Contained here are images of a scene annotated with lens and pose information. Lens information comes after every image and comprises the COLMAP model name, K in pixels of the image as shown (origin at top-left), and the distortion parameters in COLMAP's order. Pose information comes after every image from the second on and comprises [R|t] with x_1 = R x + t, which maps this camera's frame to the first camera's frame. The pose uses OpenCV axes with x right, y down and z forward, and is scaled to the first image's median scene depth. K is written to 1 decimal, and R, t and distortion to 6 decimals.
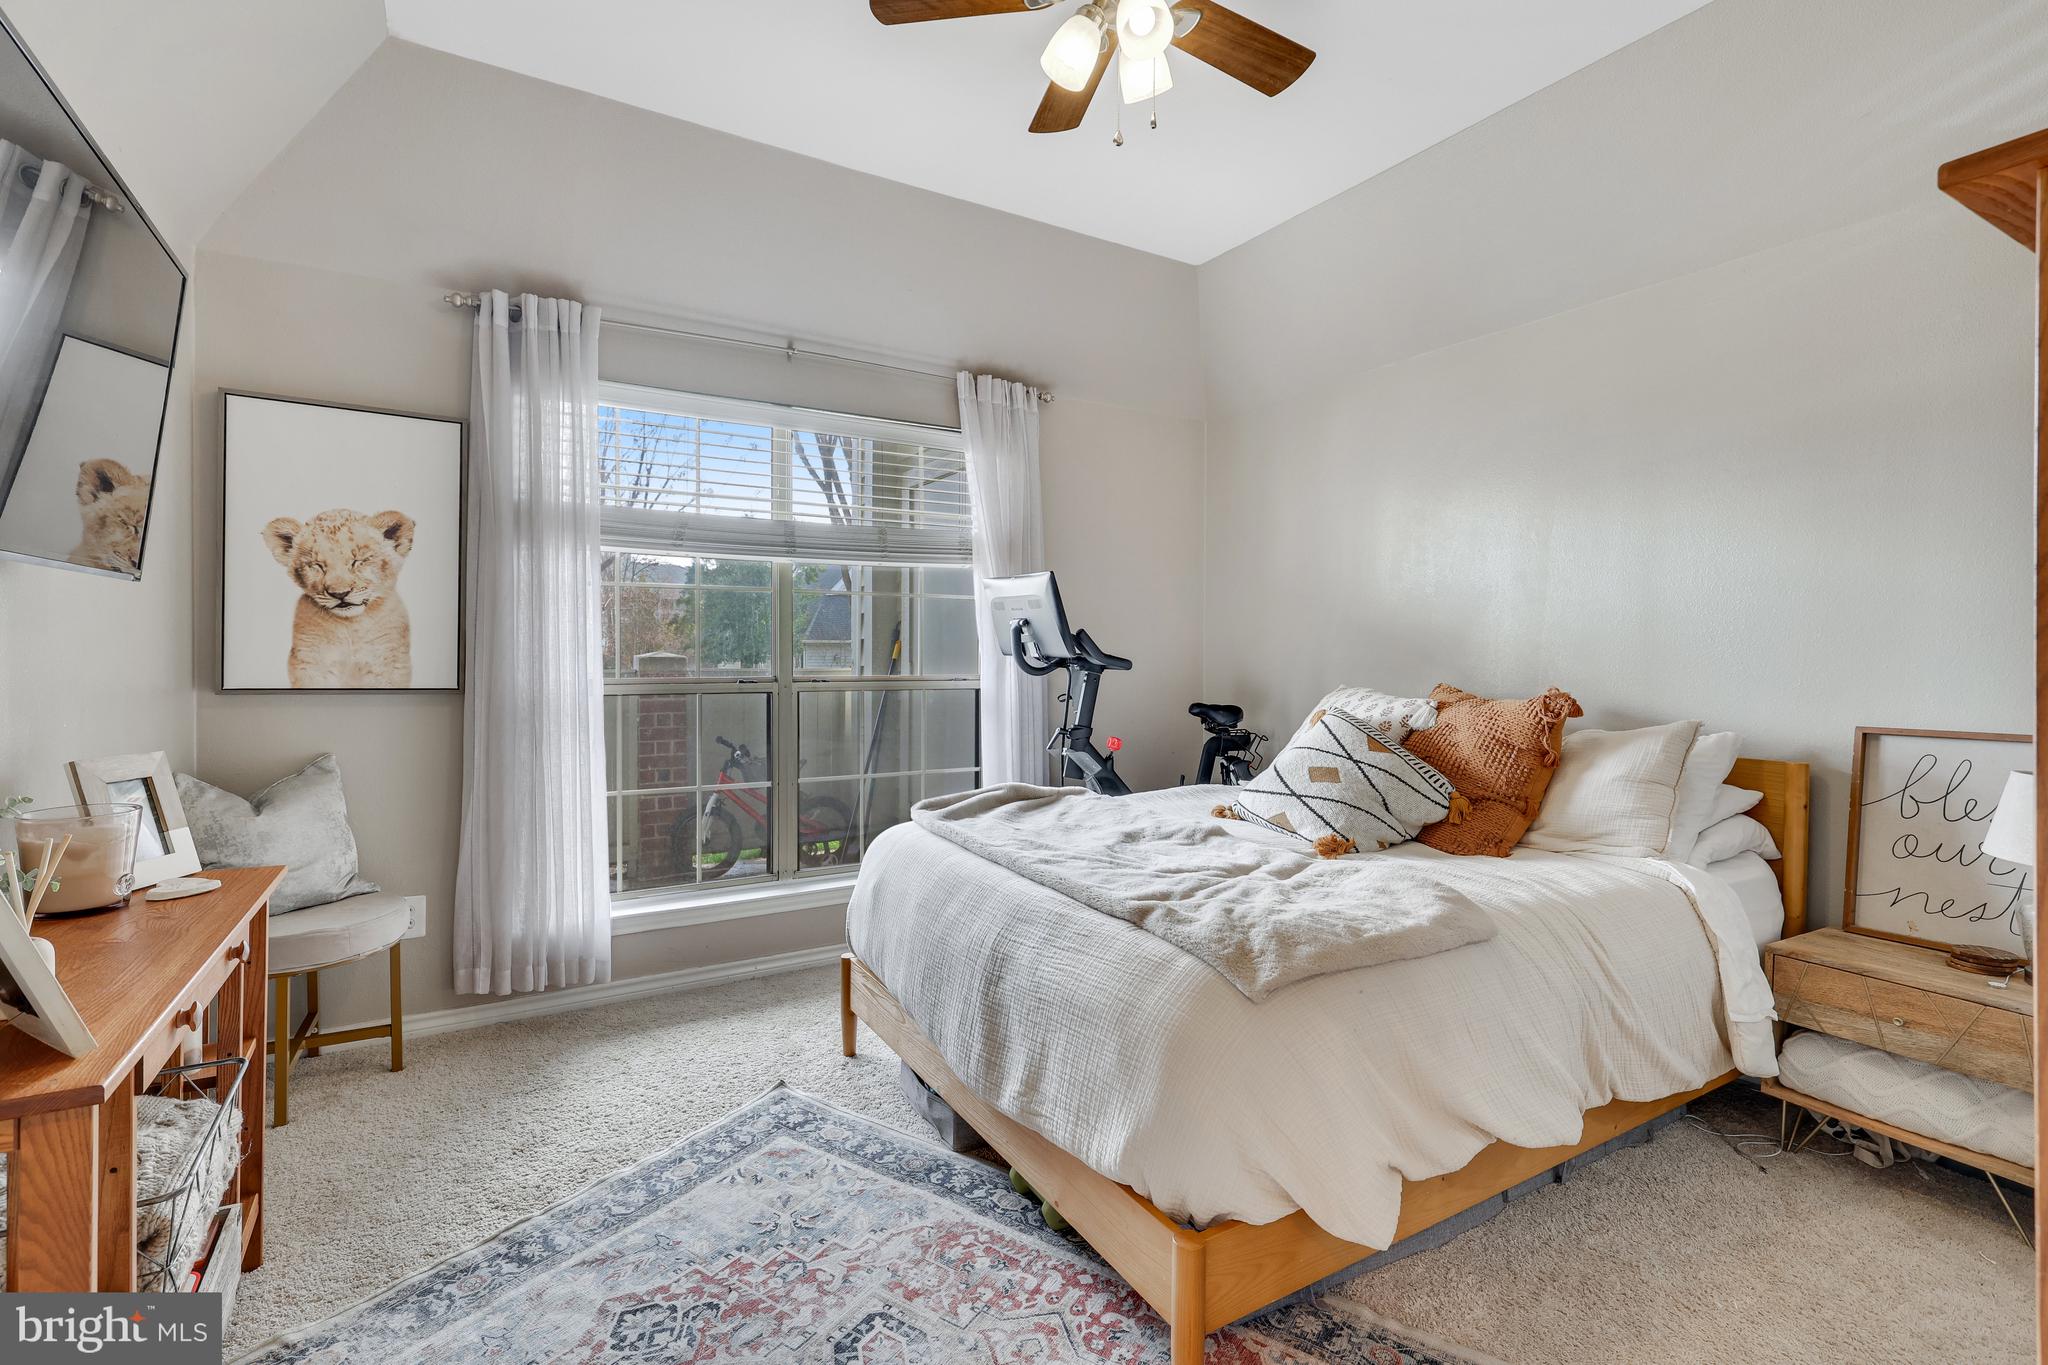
lens RADIAL K [[916.4, 0, 1018.9], [0, 916.4, 672.8], [0, 0, 1]] dist [0.000731, 0.000652]
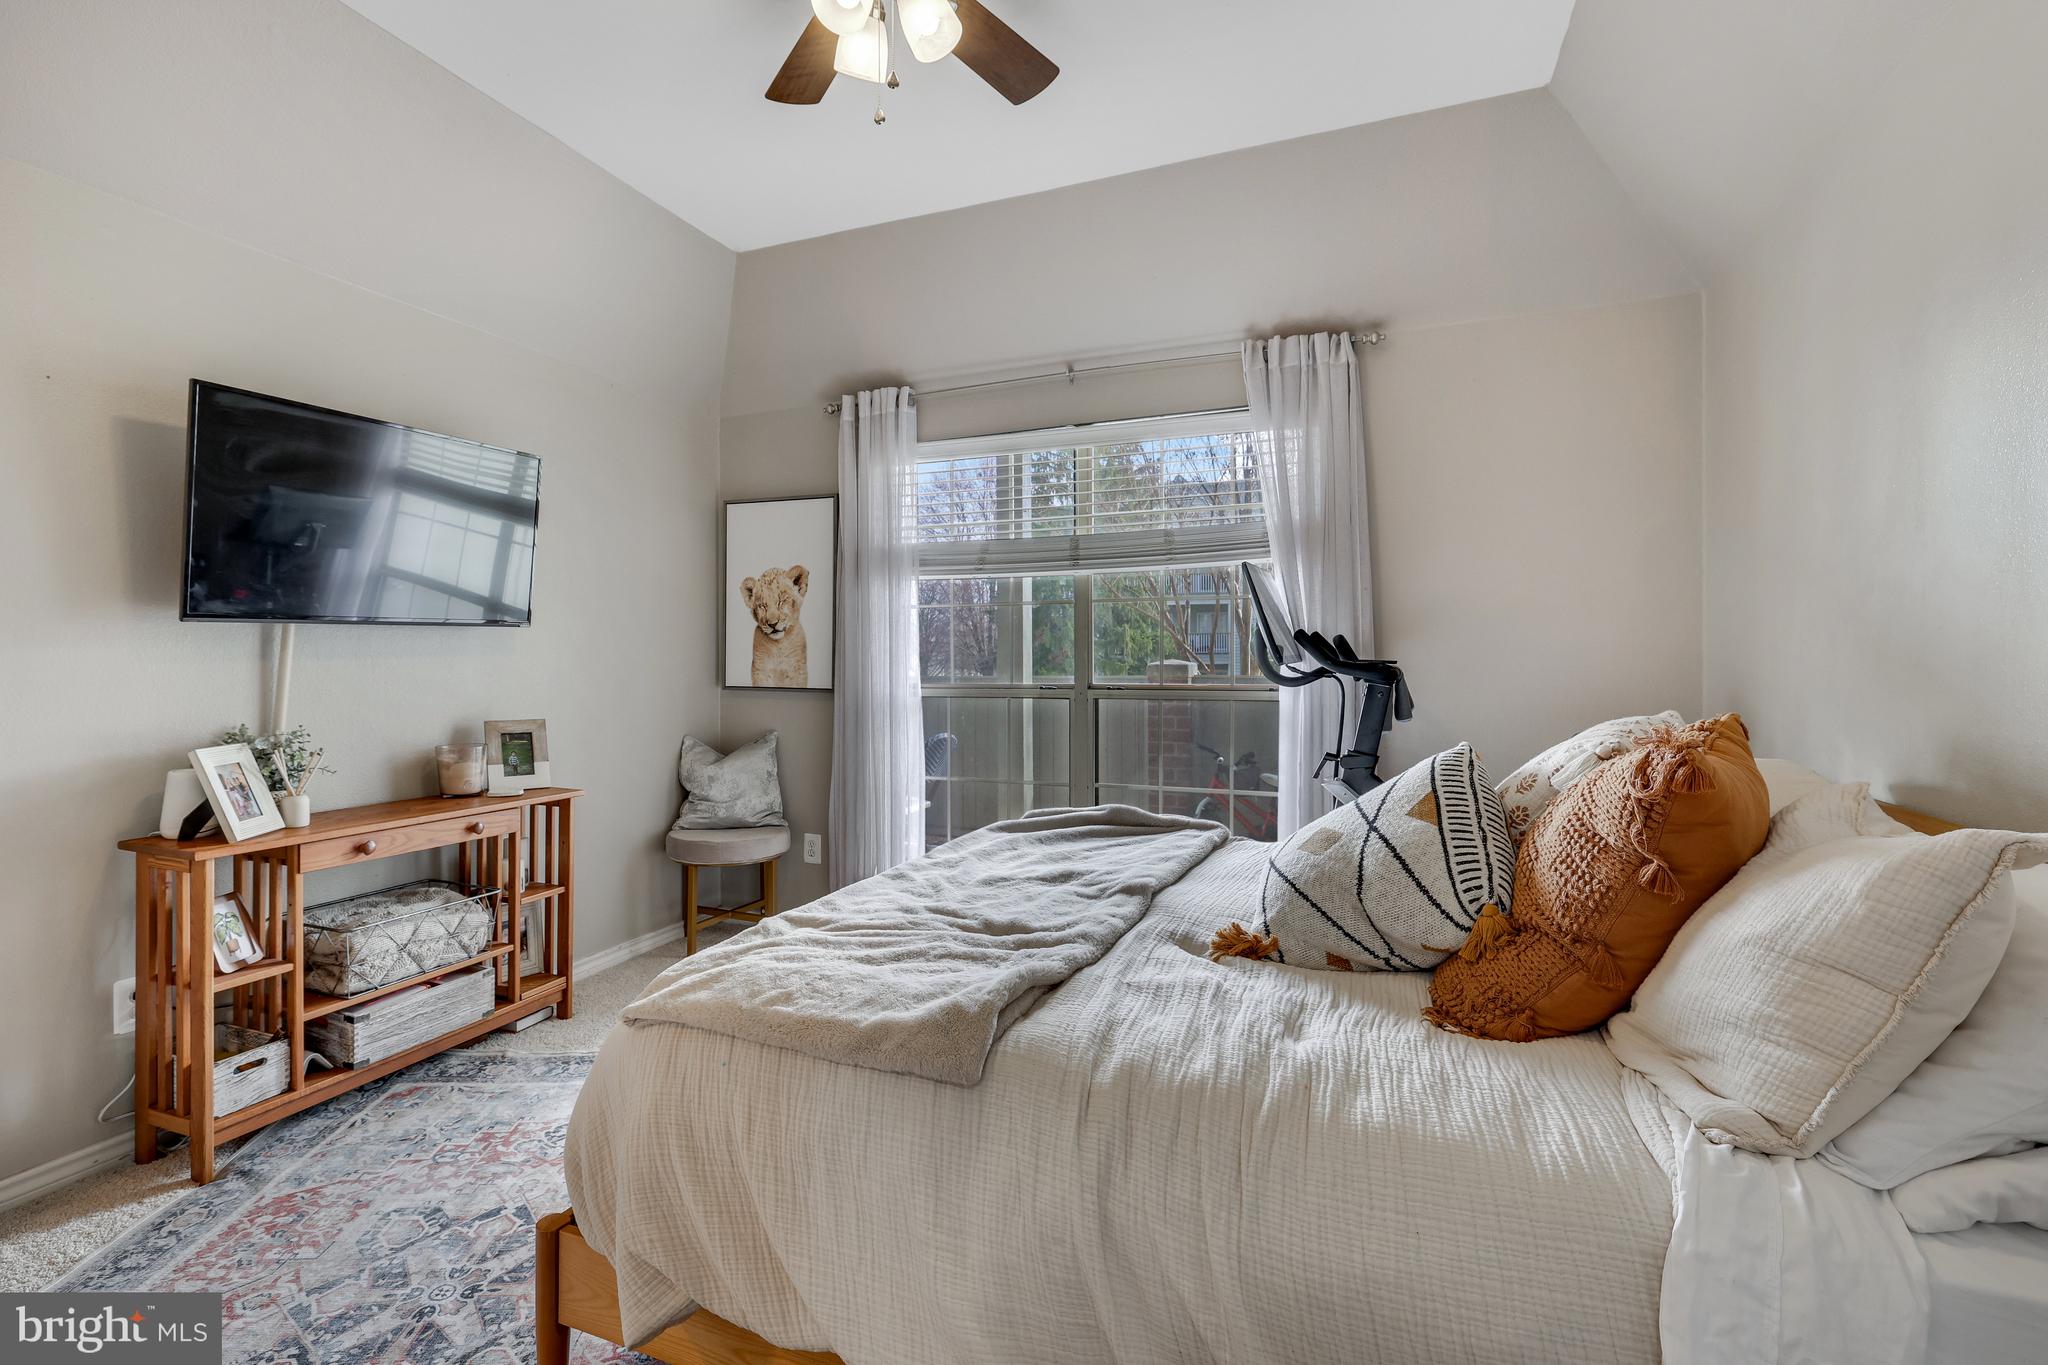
lens RADIAL K [[916.4, 0, 1022.2], [0, 916.4, 669.8], [0, 0, 1]] dist [0.000731, 0.000652]
pose [[0.612074, 0.001545, -0.790799, 0.679252], [-0.009860, 0.999935, -0.005678, -0.006601], [0.790739, 0.011272, 0.612050, 0.392242]]
